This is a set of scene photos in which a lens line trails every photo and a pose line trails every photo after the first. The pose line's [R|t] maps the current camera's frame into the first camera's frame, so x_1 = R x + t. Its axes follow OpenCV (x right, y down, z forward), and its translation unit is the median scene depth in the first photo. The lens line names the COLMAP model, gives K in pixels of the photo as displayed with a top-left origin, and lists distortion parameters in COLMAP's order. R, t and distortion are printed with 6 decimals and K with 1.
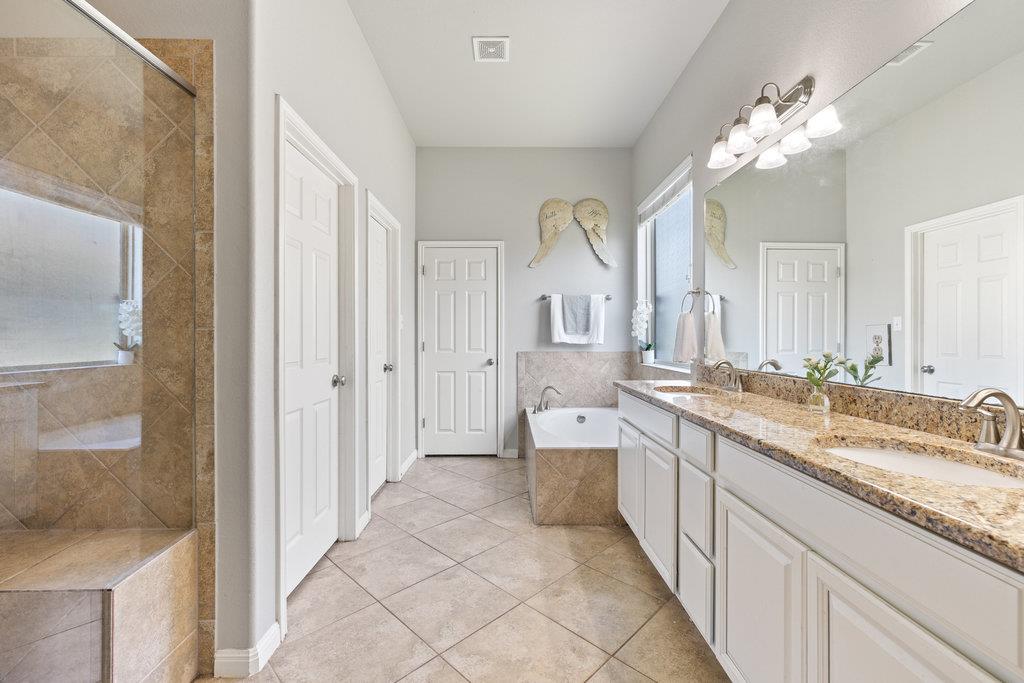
lens RADIAL K [[439.9, 0, 507.5], [0, 439.9, 336.8], [0, 0, 1]] dist [0.000487, 0.001027]
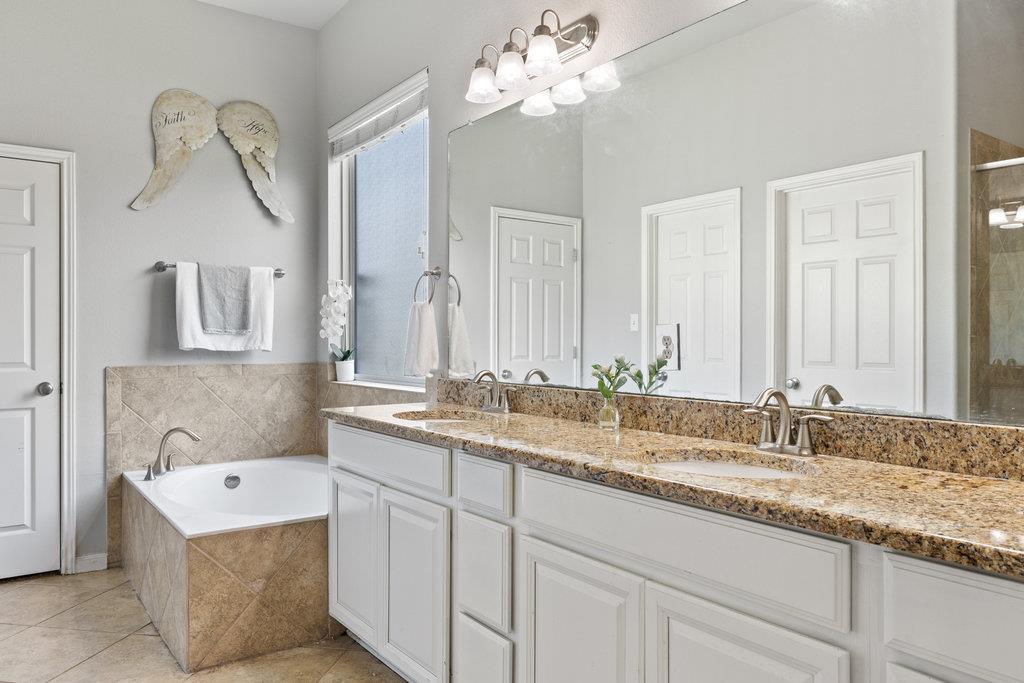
lens RADIAL K [[755.6, 0, 516.5], [0, 755.6, 342.1], [0, 0, 1]] dist [0.001527, 0.000437]
pose [[0.810130, -0.004015, 0.586237, -0.160399], [0.001408, 0.999987, 0.004902, 0.000071], [-0.586249, -0.003146, 0.810125, -0.028948]]
